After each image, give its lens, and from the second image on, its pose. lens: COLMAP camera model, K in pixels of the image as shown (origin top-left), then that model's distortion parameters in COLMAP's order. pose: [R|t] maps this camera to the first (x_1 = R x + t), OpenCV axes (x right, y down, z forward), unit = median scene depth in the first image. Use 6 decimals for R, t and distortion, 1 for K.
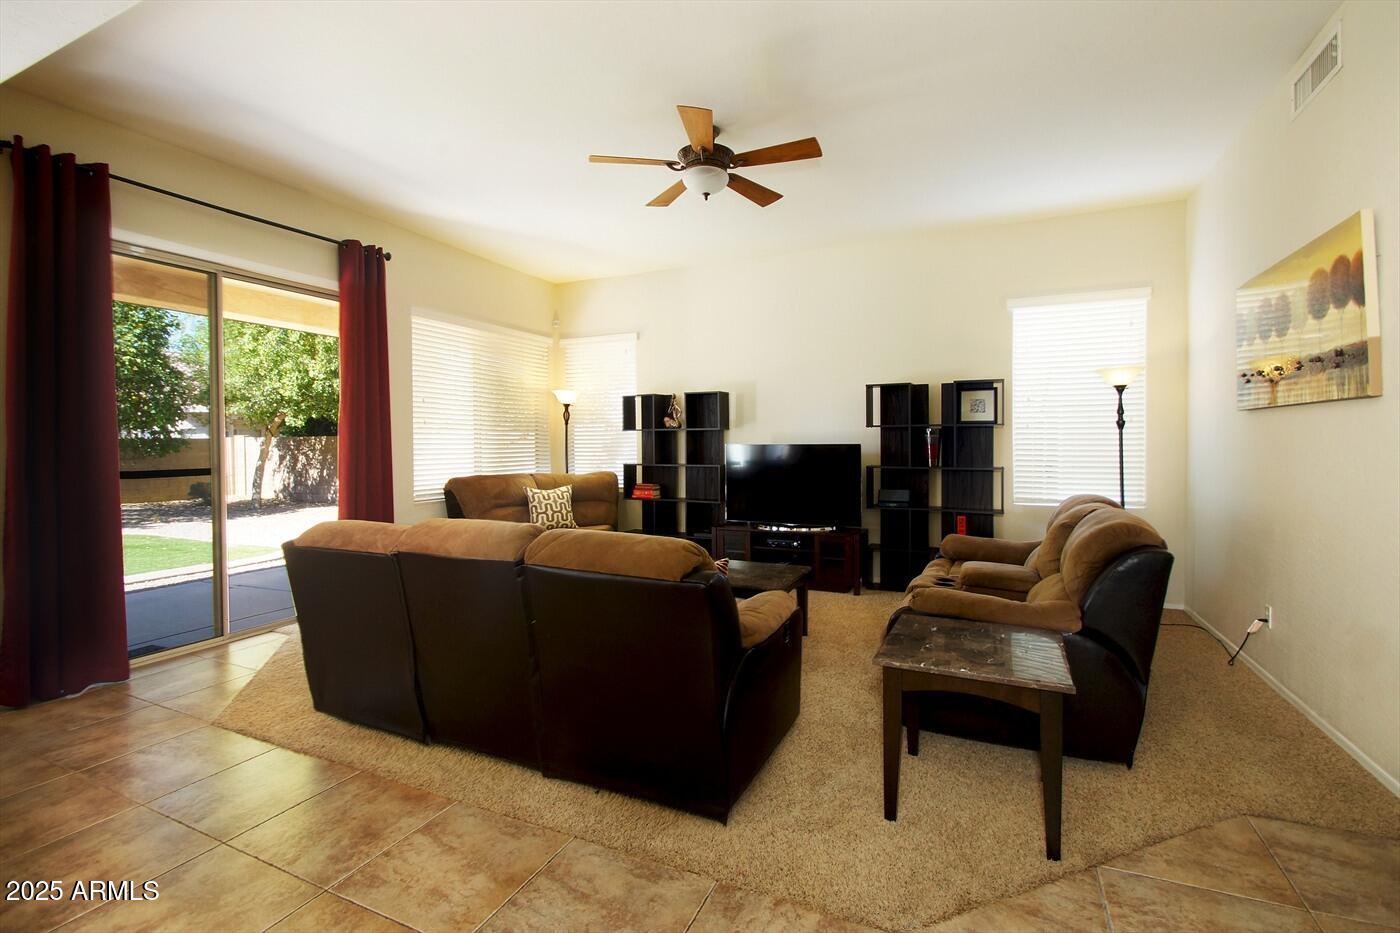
lens RADIAL K [[622.8, 0, 701.8], [0, 622.8, 443.8], [0, 0, 1]] dist [-0.004585, -0.002033]
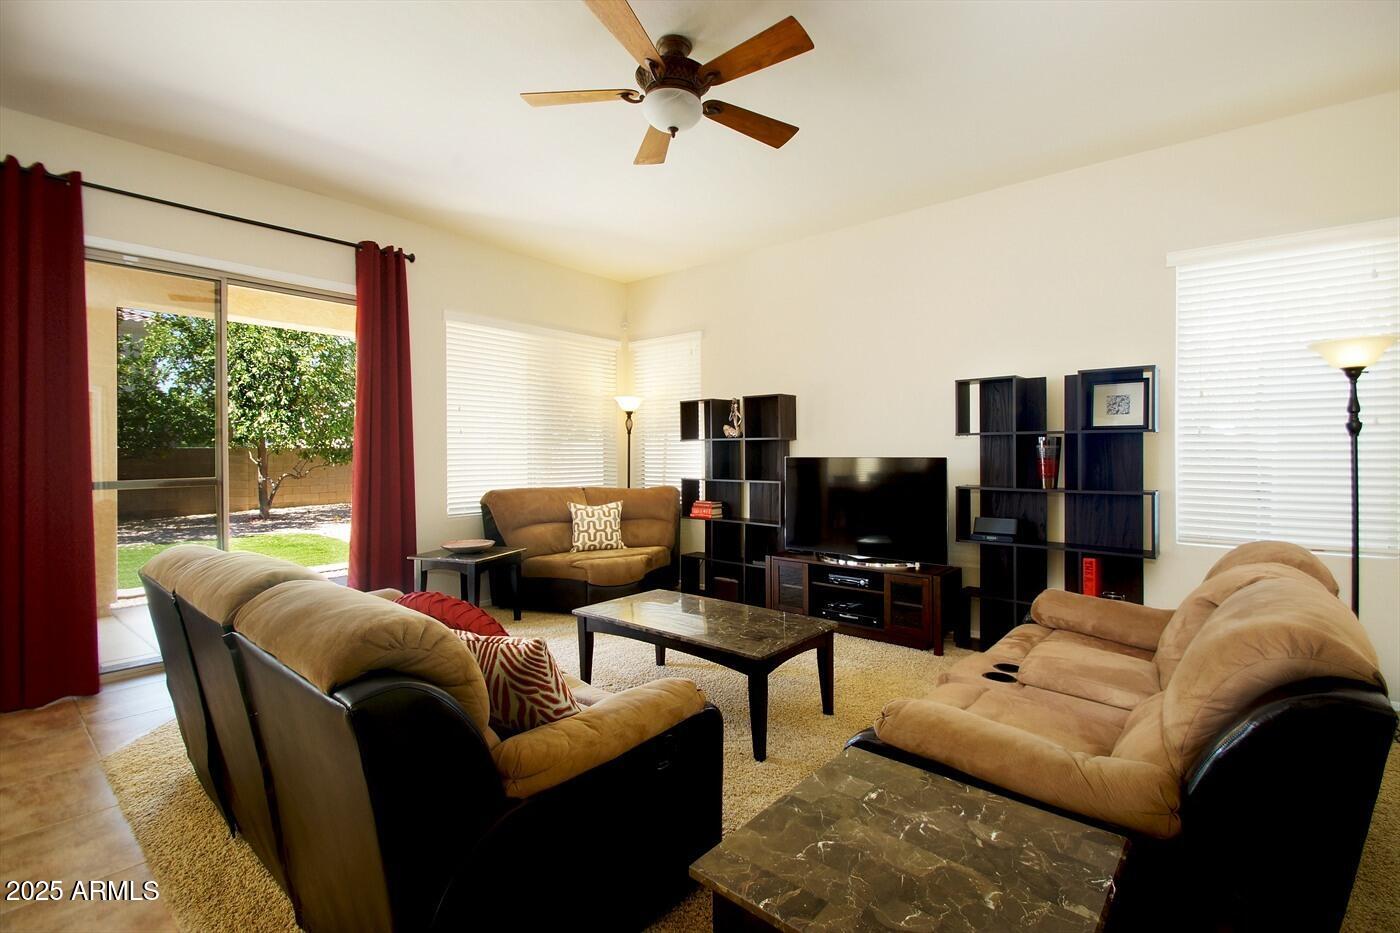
lens RADIAL K [[622.8, 0, 706.6], [0, 622.8, 453.1], [0, 0, 1]] dist [-0.004585, -0.002033]
pose [[0.968310, 0.002956, -0.249733, 0.156891], [-0.003561, 0.999992, -0.001971, -0.002159], [0.249726, 0.002798, 0.968313, 0.181636]]
